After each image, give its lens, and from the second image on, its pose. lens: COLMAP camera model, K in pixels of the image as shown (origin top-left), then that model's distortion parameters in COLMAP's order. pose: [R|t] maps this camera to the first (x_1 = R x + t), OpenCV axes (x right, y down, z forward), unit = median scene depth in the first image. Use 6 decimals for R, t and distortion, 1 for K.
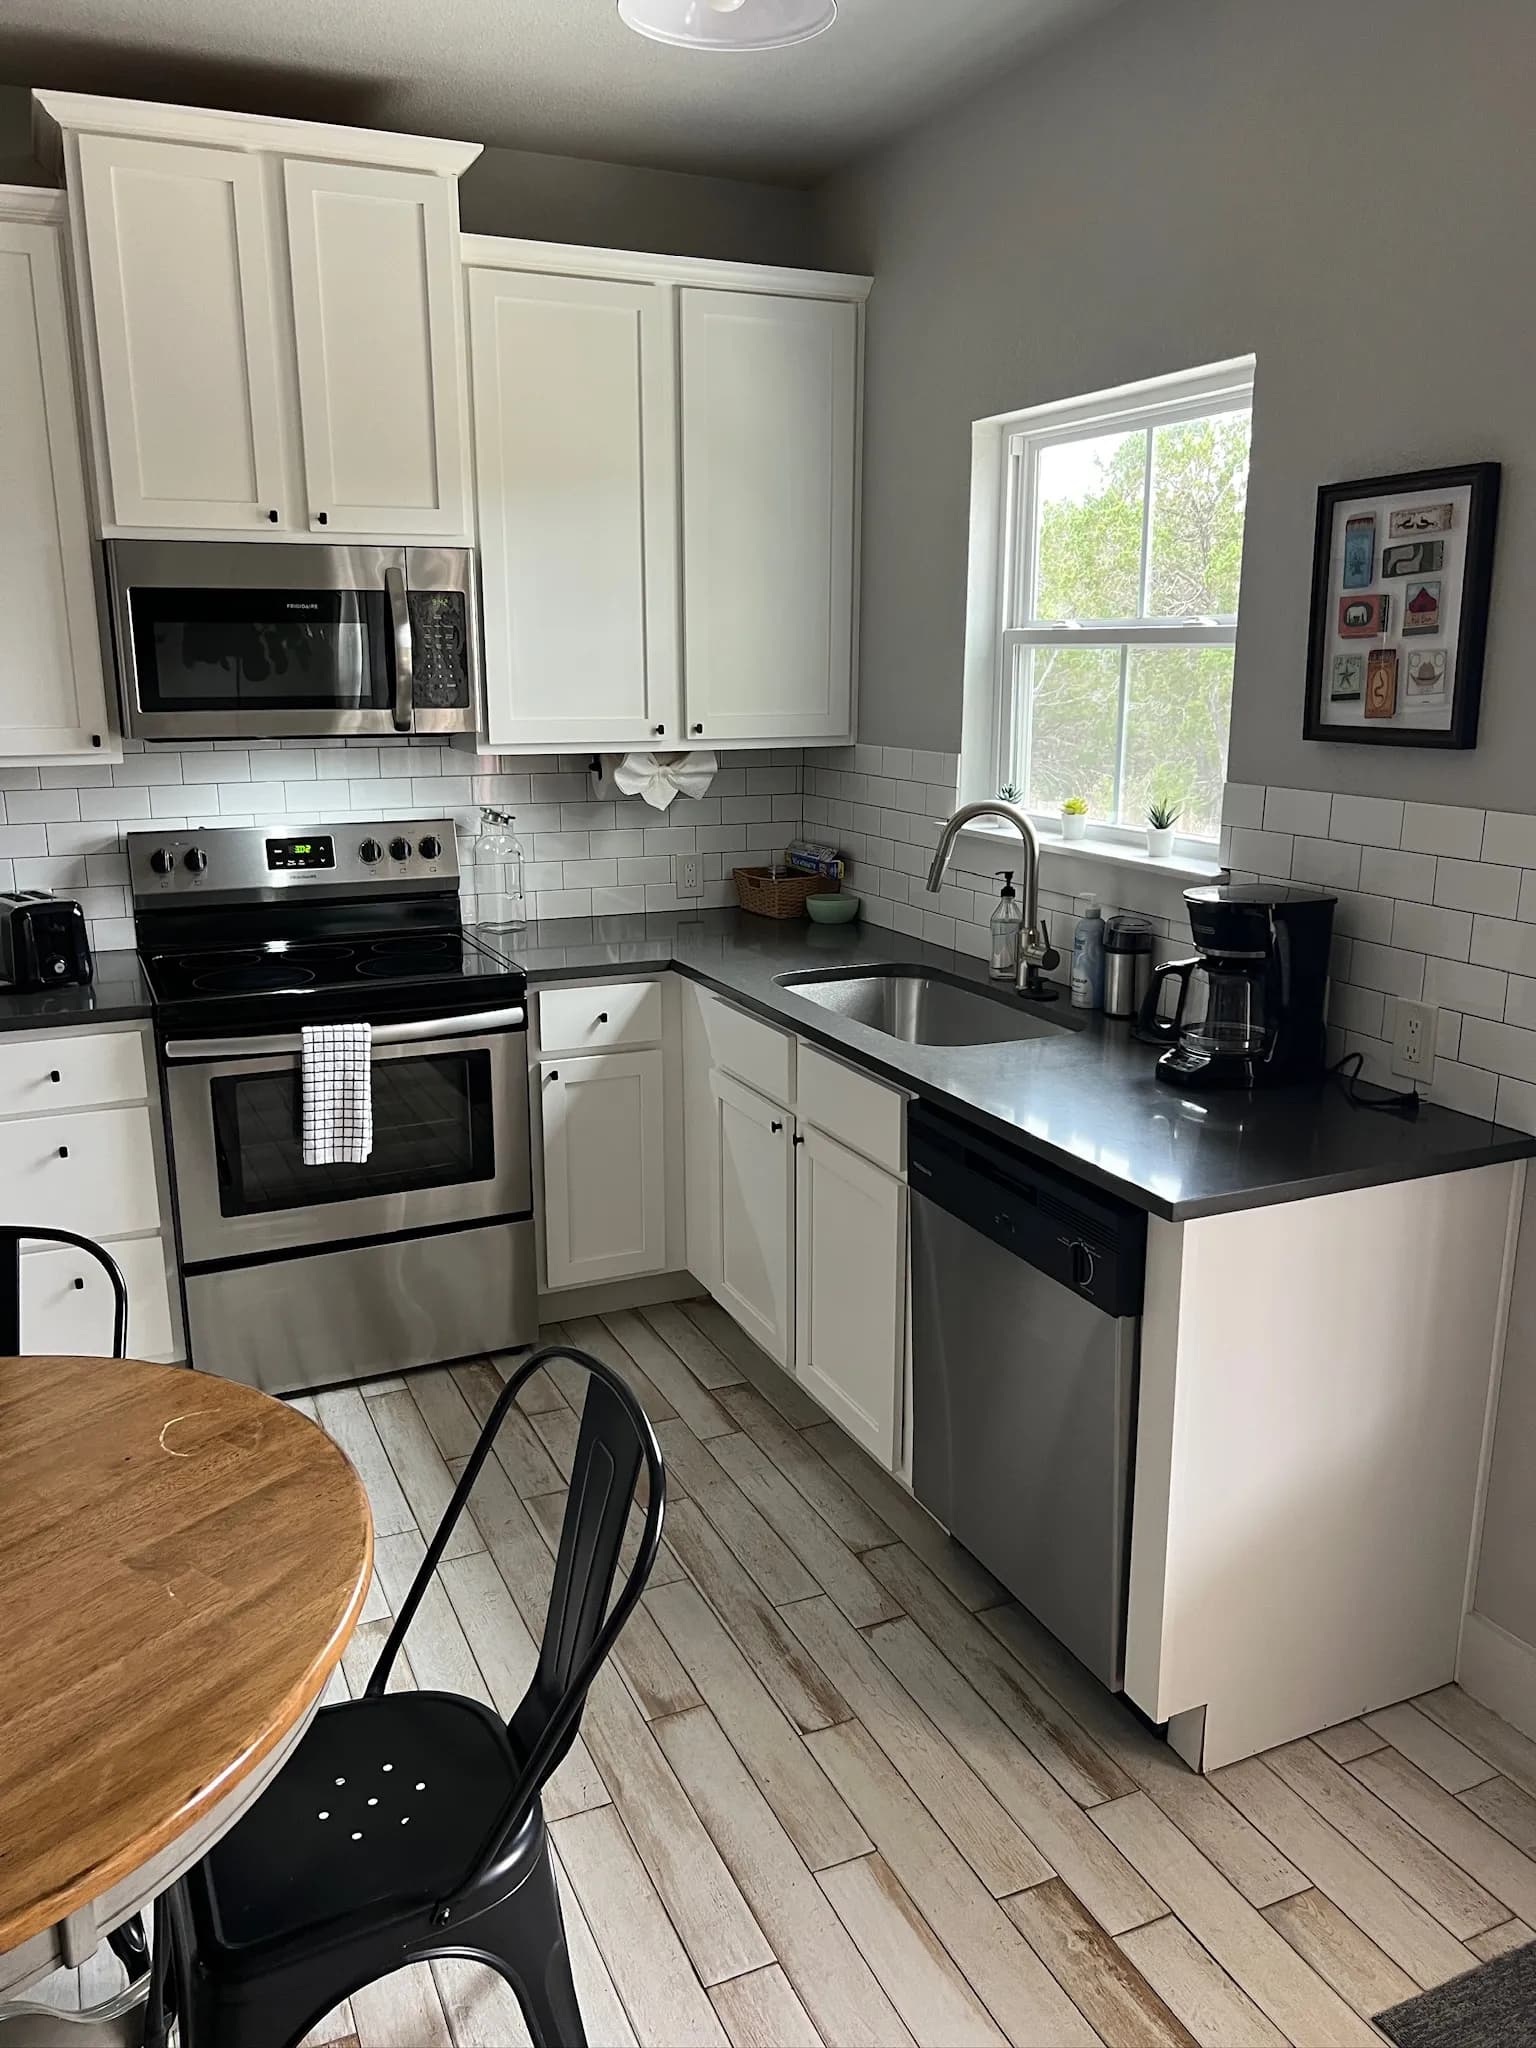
lens RADIAL K [[1536.0, 0, 768.0], [0, 1536.0, 1024.0], [0, 0, 1]] dist [0.067794, -0.086779]
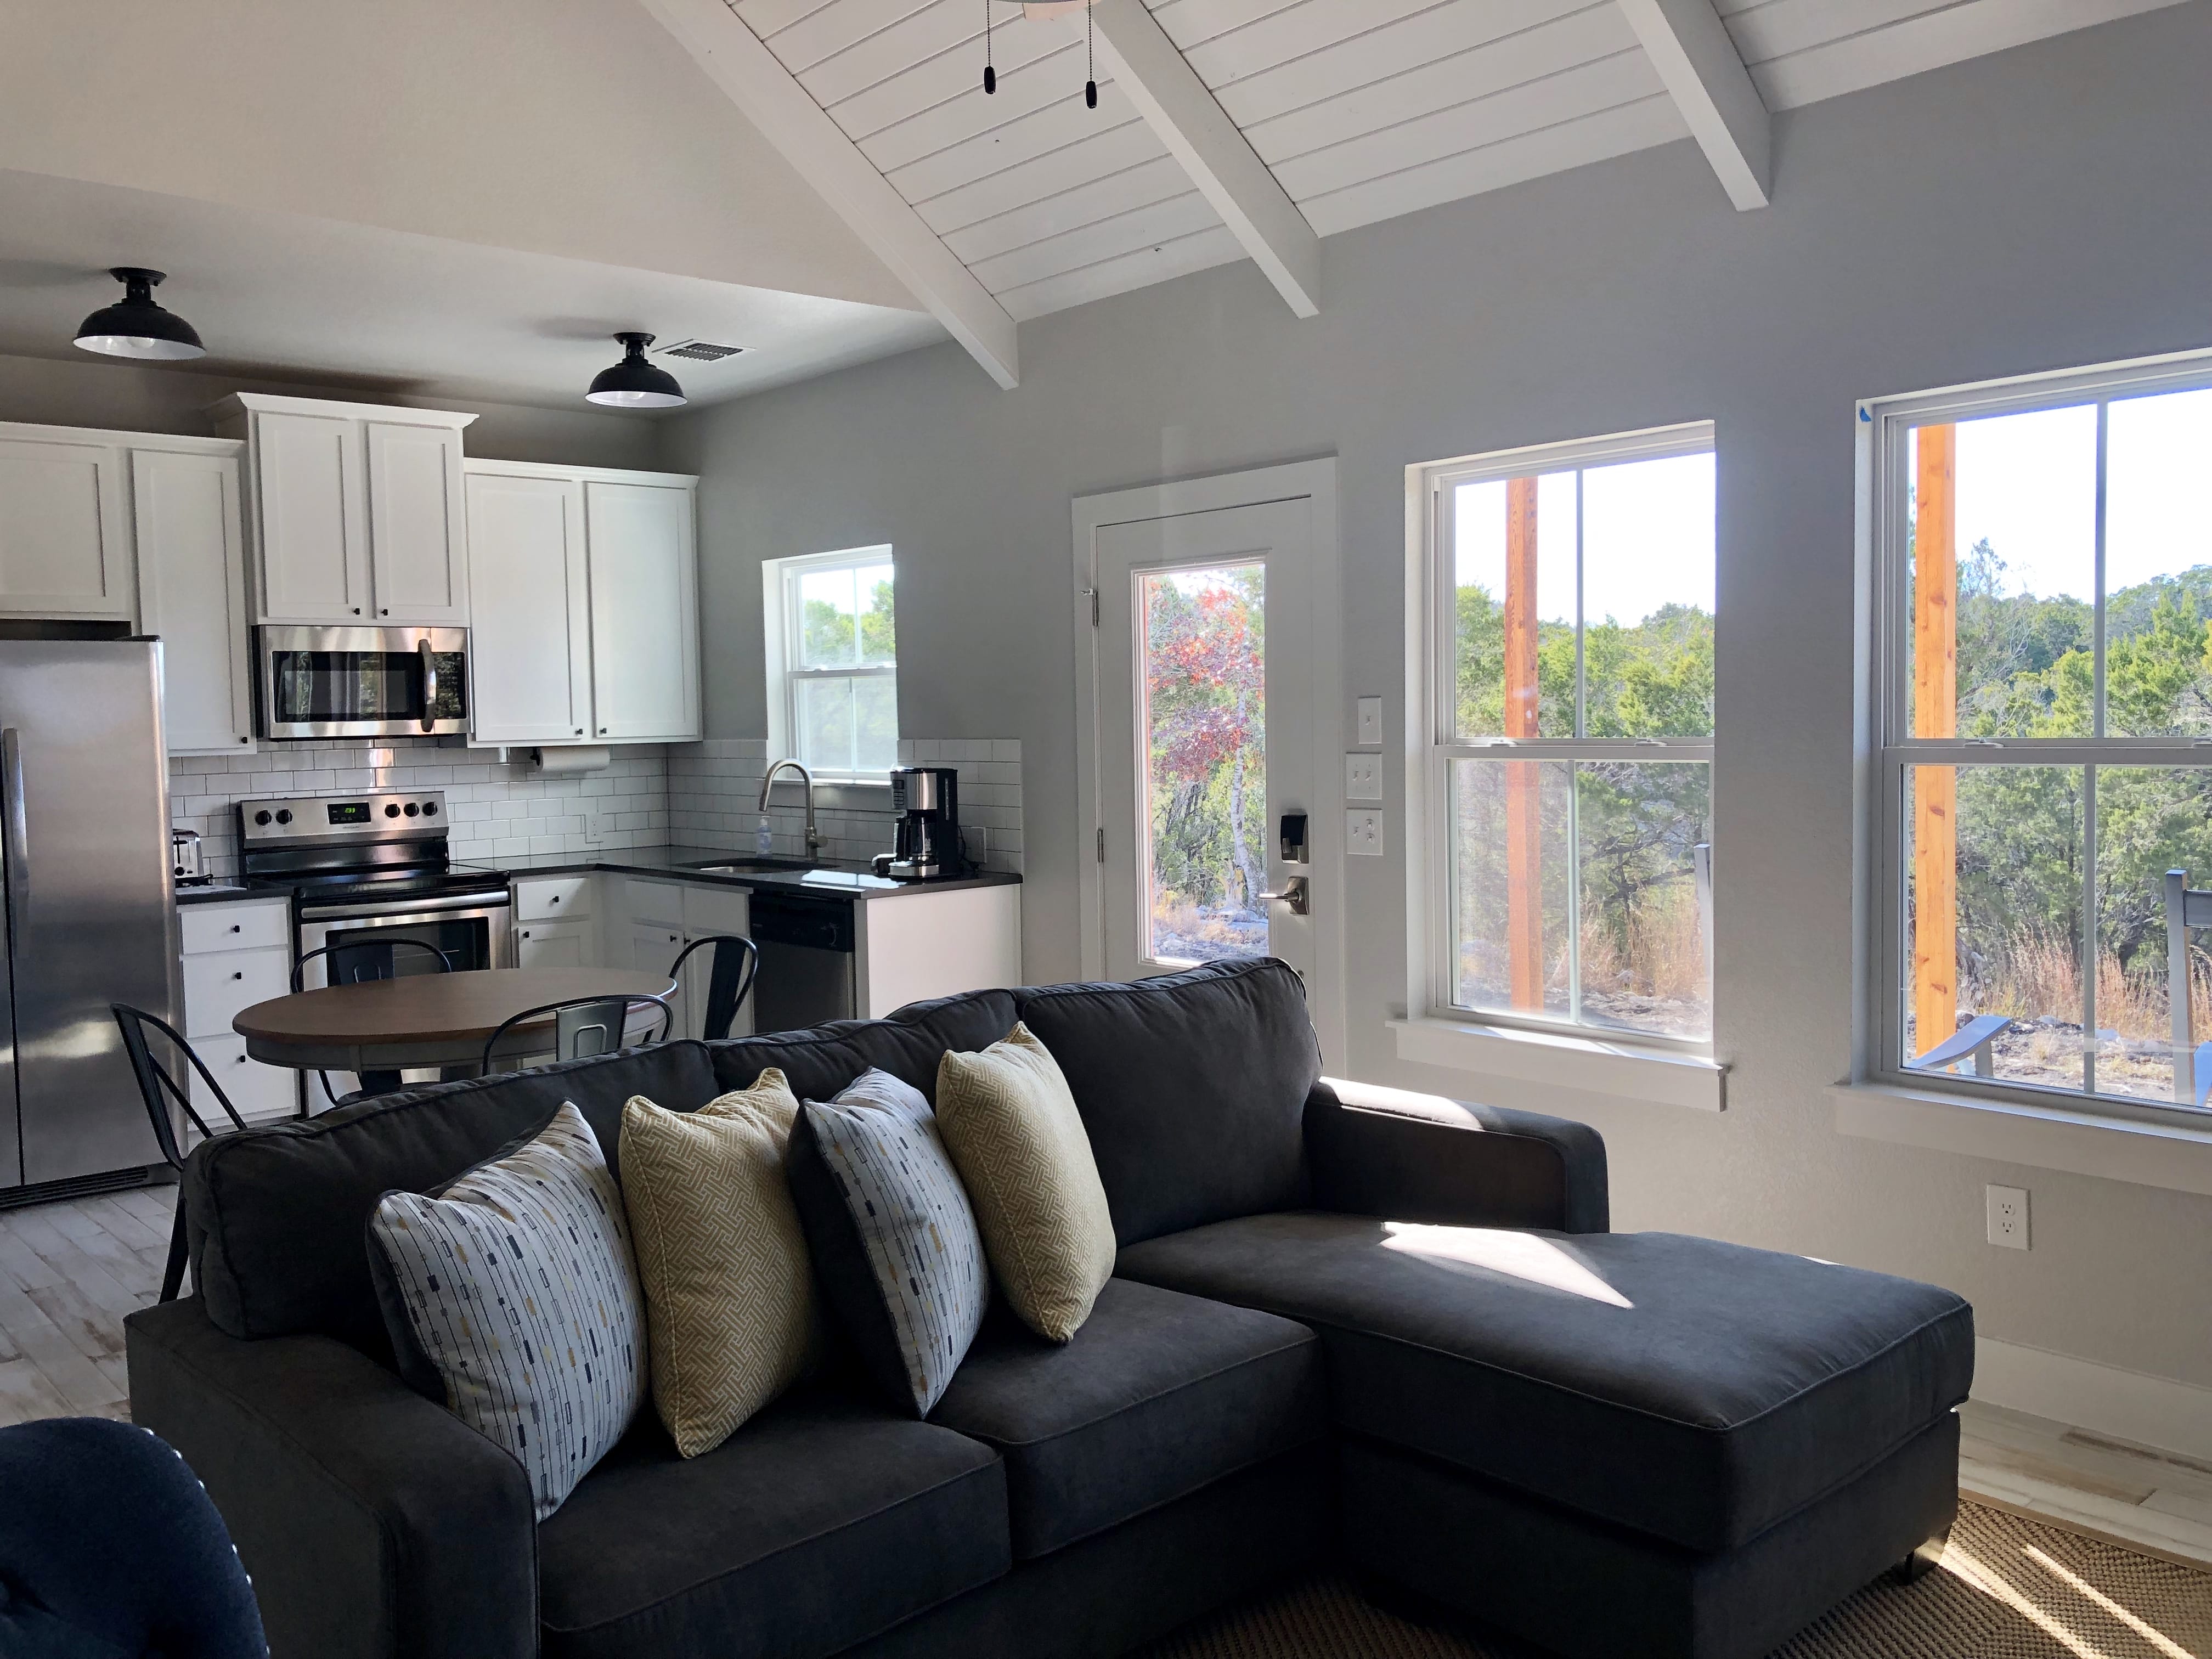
lens RADIAL K [[1829.0, 0, 1106.0], [0, 1829.0, 829.5], [0, 0, 1]] dist [-0.004300, -0.005512]
pose [[0.956326, -0.034287, 0.290284, -0.118158], [0.084609, 0.983053, -0.162626, 0.313418], [-0.279789, 0.180084, 0.943021, -1.108830]]
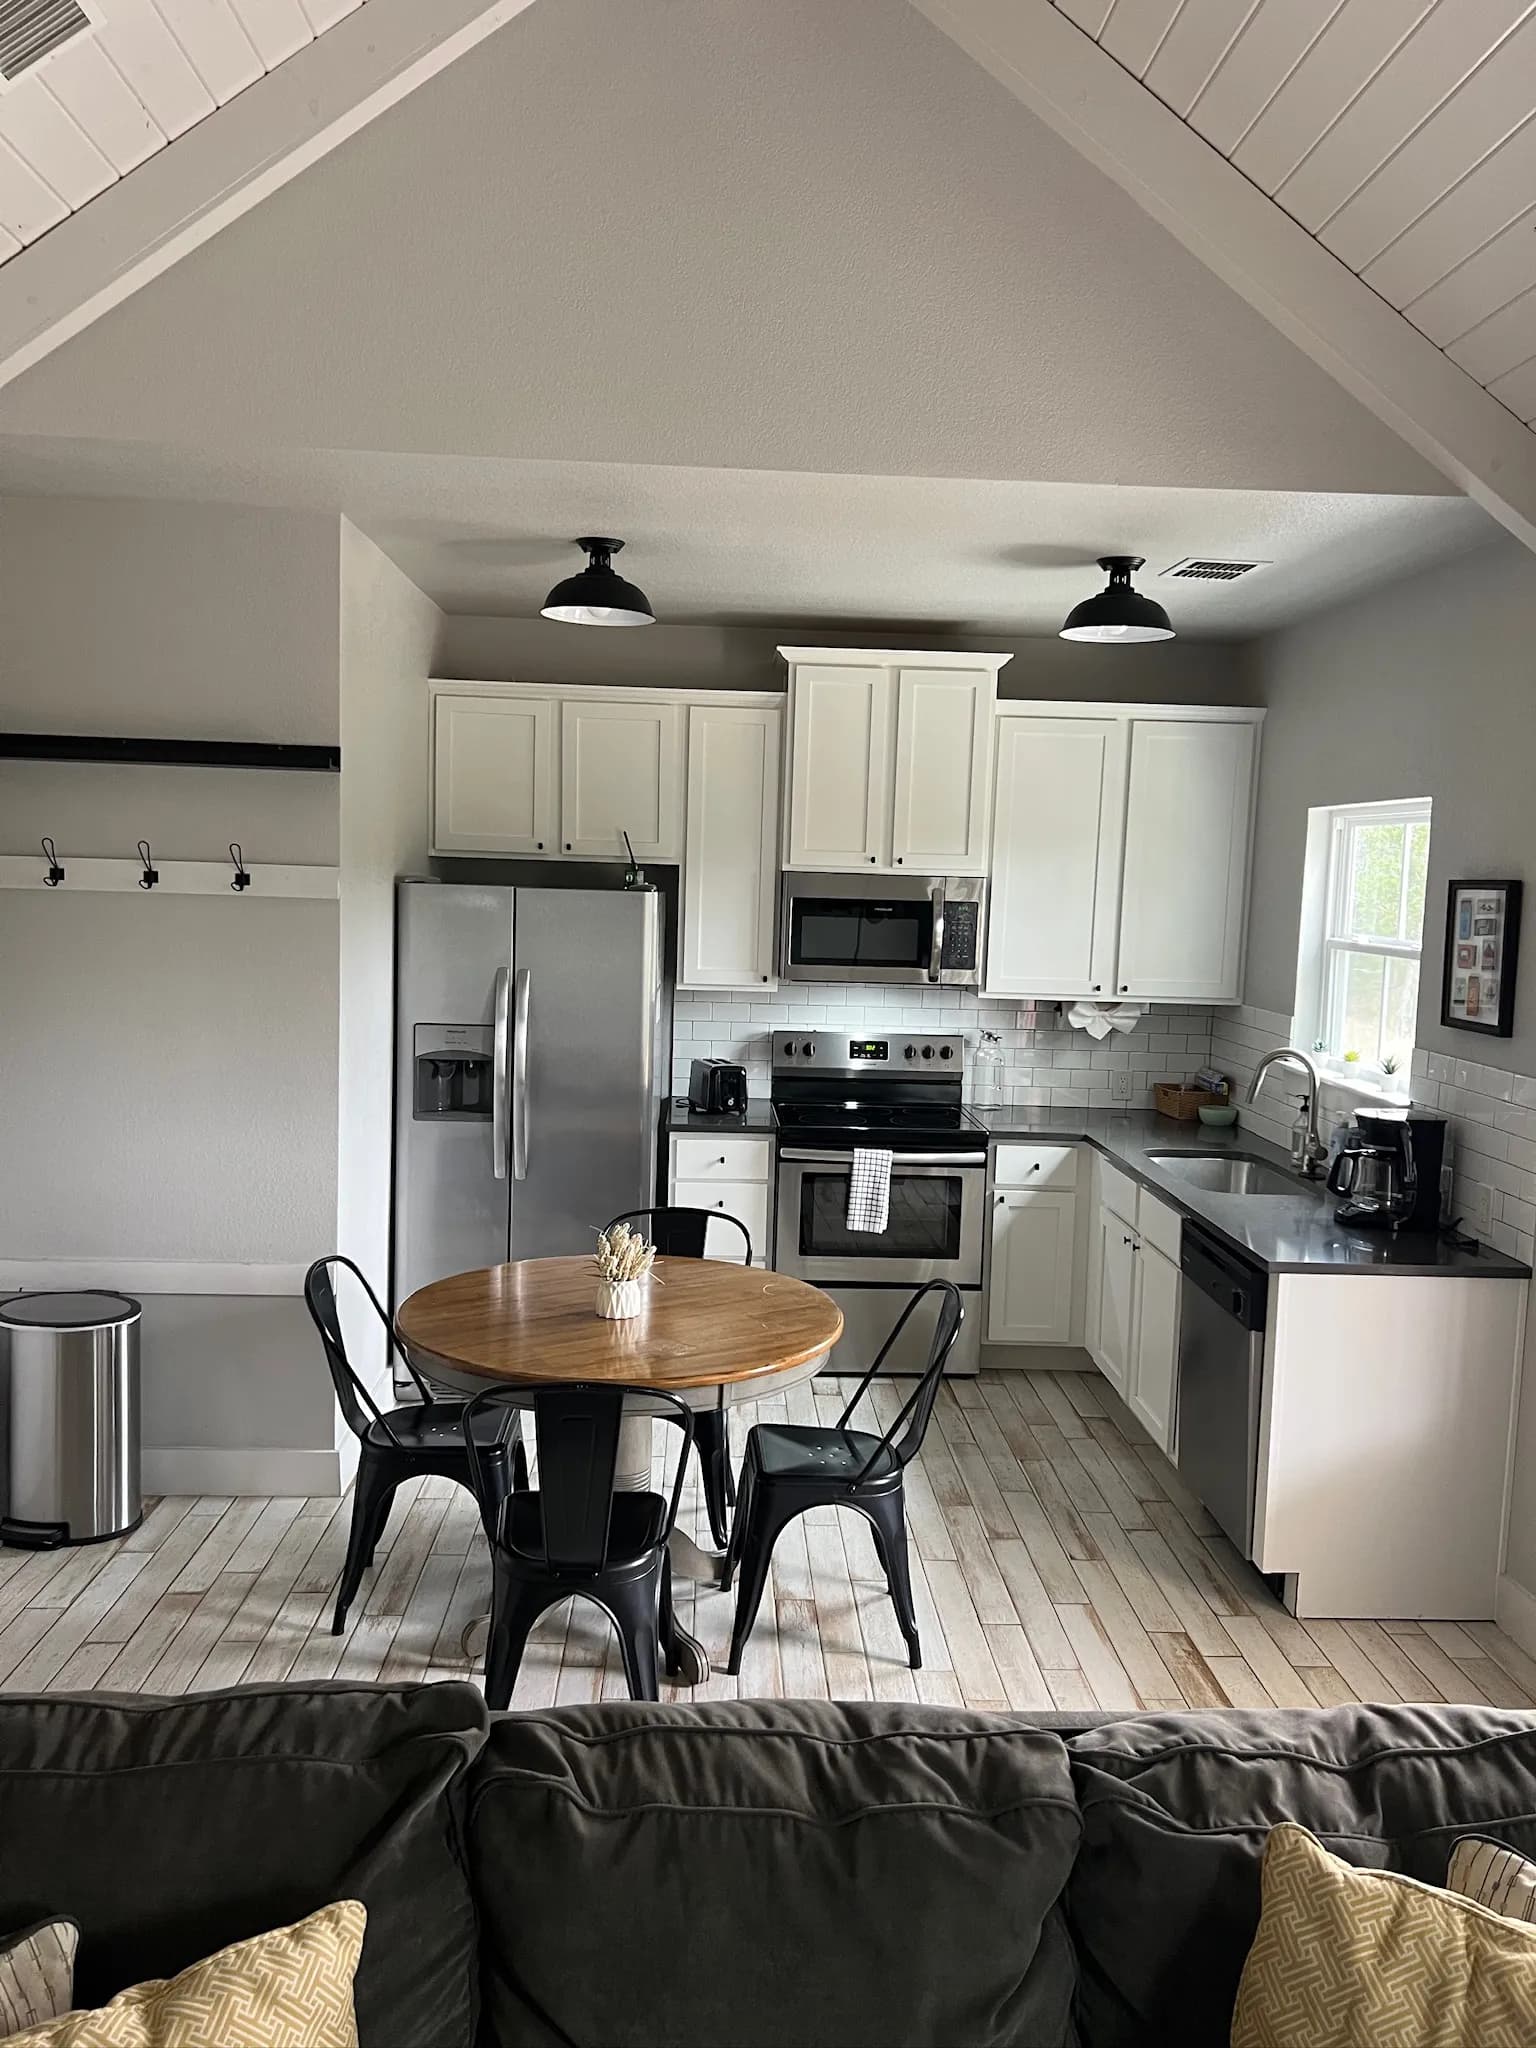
lens RADIAL K [[1536.0, 0, 768.0], [0, 1536.0, 1024.0], [0, 0, 1]] dist [0.067794, -0.086779]
pose [[0.924786, 0.068115, -0.374341, 0.233031], [-0.120446, 0.985658, -0.118203, 0.076320], [0.360921, 0.154400, 0.919726, -0.610210]]
